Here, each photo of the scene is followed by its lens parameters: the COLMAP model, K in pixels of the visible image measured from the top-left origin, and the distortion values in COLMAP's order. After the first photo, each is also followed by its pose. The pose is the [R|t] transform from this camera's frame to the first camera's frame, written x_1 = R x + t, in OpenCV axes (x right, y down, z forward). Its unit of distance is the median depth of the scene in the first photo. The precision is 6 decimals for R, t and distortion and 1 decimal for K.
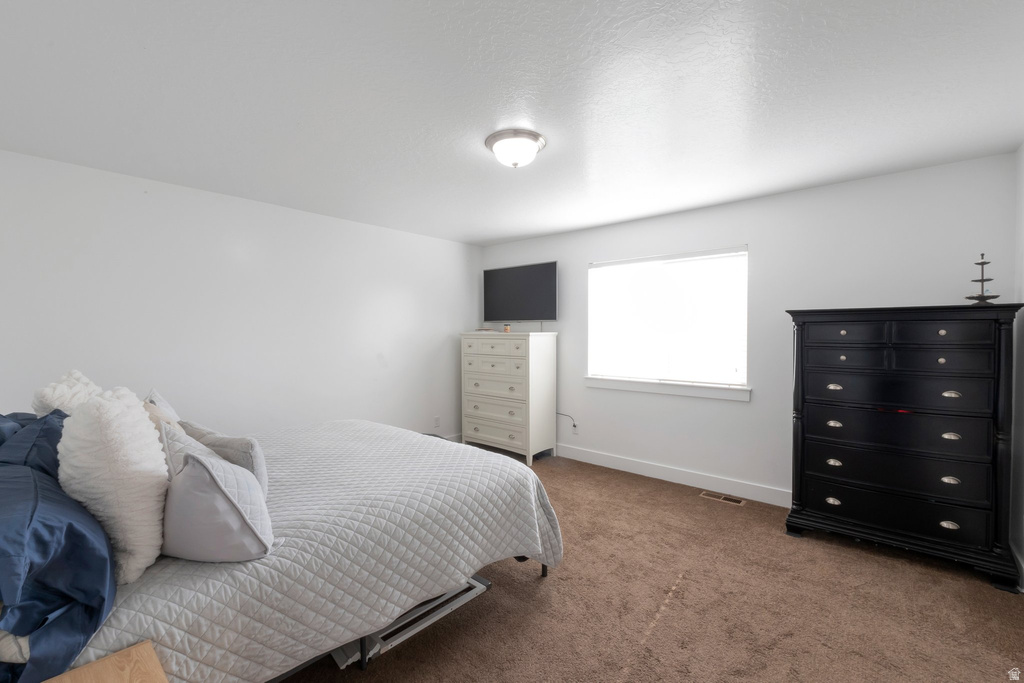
lens RADIAL K [[426.0, 0, 513.3], [0, 426.0, 333.8], [0, 0, 1]] dist [0.000033, 0.000080]
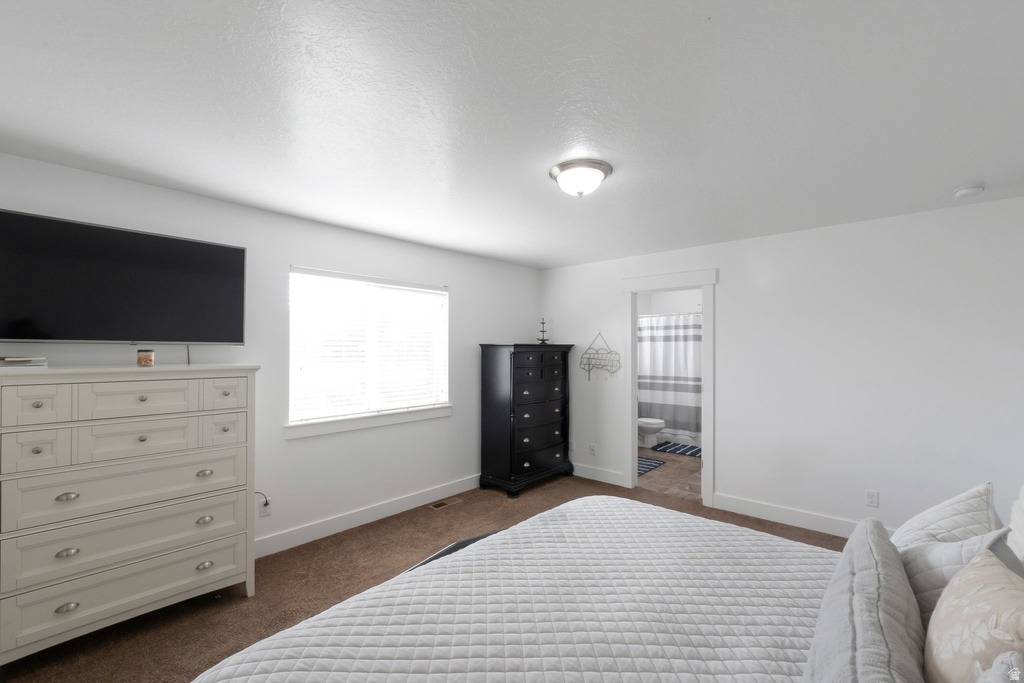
lens RADIAL K [[431.3, 0, 519.2], [0, 431.3, 342.8], [0, 0, 1]] dist [-0.001058, 0.000054]
pose [[0.024079, 0.018433, 0.999540, -0.654740], [0.005261, 0.999814, -0.018565, -0.024655], [-0.999696, 0.005706, 0.023977, 0.744997]]
